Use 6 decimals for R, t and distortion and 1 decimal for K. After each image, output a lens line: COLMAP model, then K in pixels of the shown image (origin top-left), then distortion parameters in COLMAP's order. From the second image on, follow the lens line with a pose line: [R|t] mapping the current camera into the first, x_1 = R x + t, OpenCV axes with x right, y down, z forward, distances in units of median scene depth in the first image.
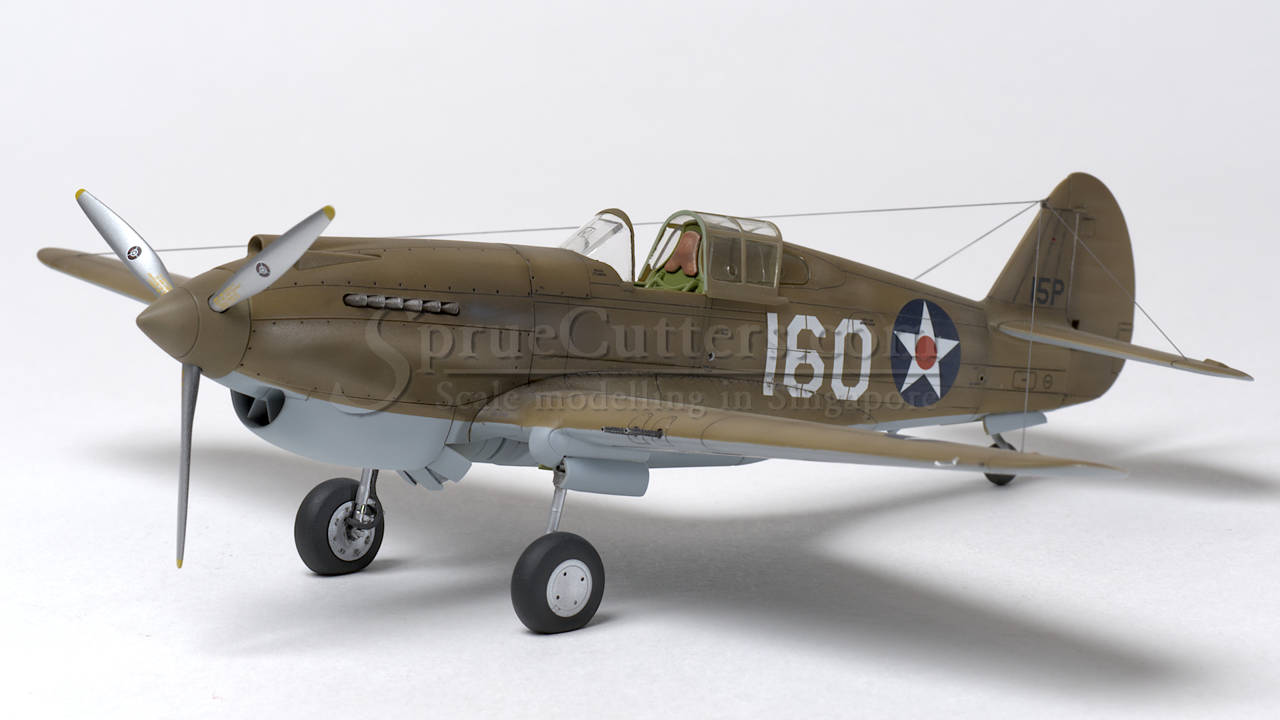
lens RADIAL K [[5250.1, 0, 640.0], [0, 5250.1, 360.0], [0, 0, 1]] dist [-0.262052, -2.473799]
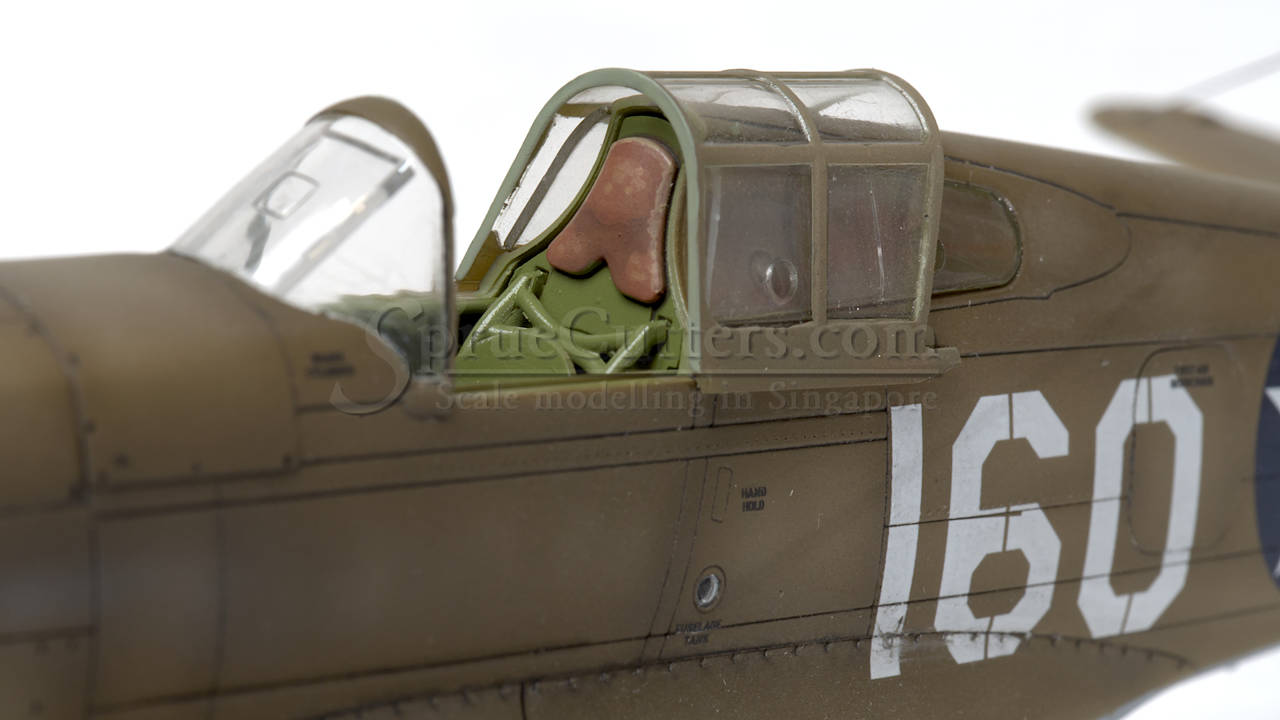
lens RADIAL K [[6475.0, 0, 640.0], [0, 6475.0, 360.0], [0, 0, 1]] dist [-0.191424, -2.271032]
pose [[0.998485, 0.011662, 0.053766, -0.009585], [-0.020941, 0.984274, 0.175403, -0.075418], [-0.050875, -0.176263, 0.983028, 0.640469]]
